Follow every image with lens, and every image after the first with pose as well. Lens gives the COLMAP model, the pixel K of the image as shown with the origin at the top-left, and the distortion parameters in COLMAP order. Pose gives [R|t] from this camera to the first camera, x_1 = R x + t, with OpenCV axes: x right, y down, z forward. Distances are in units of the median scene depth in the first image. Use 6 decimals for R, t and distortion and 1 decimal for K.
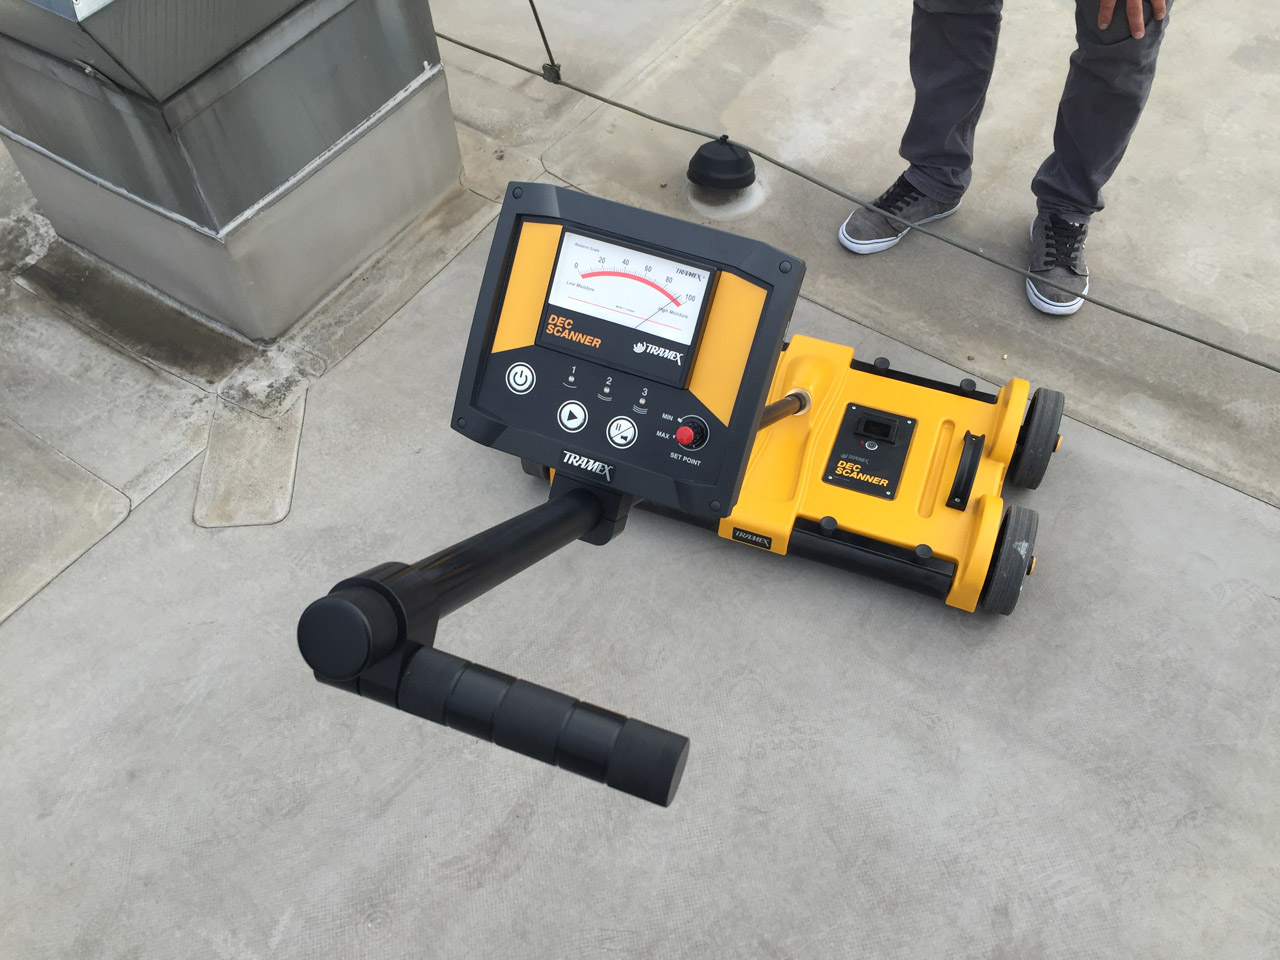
lens RADIAL K [[1101.6, 0, 640.0], [0, 1101.6, 480.0], [0, 0, 1]] dist [0.126322, -0.195415]
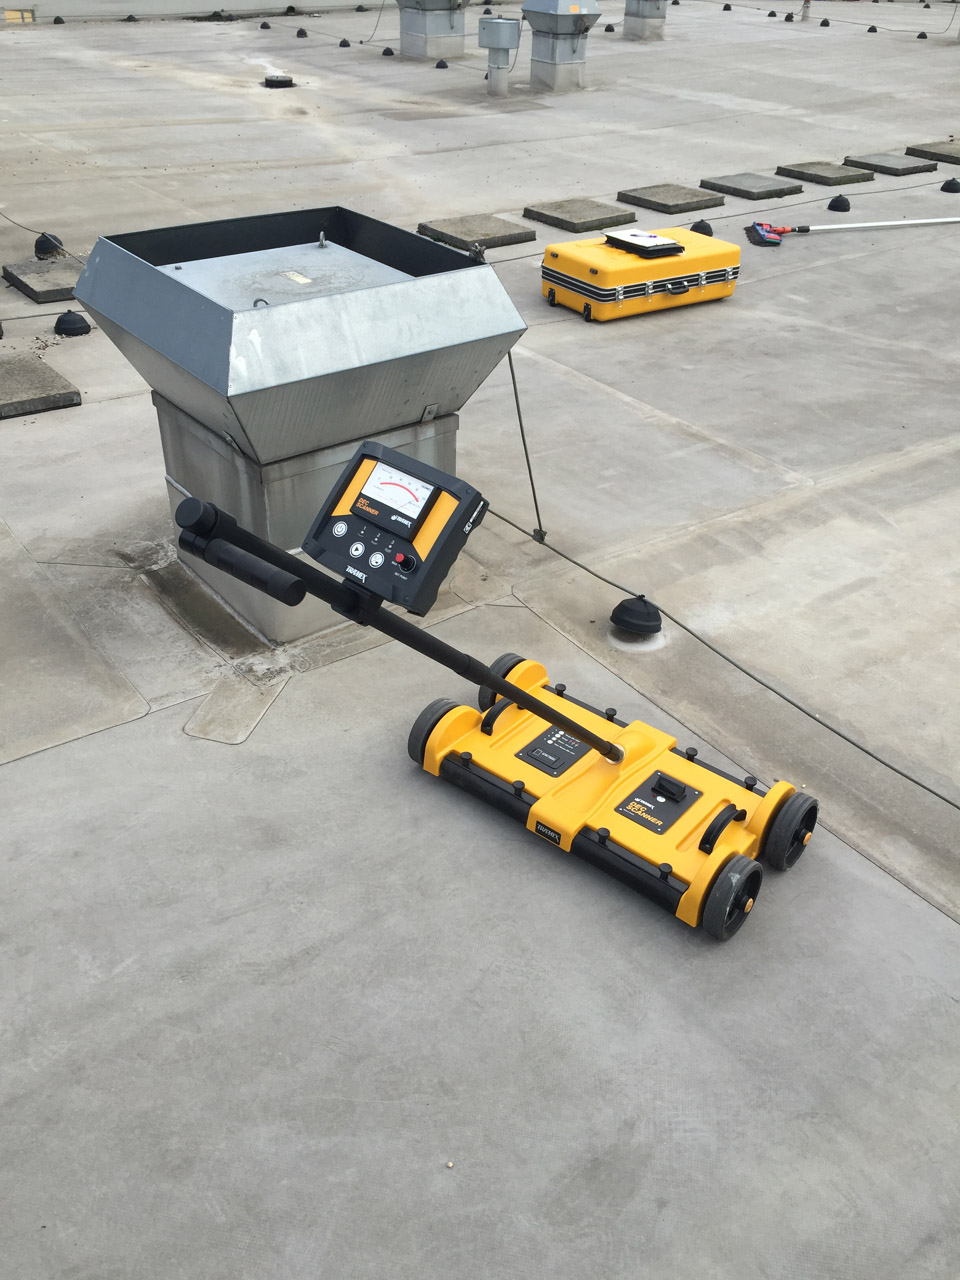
lens RADIAL K [[1101.6, 0, 480.0], [0, 1101.6, 640.0], [0, 0, 1]] dist [0.126322, -0.195415]
pose [[0.946491, 0.225029, -0.231335, 0.289785], [-0.290778, 0.905592, -0.308791, 0.287281], [0.140008, 0.359535, 0.922568, -0.329189]]
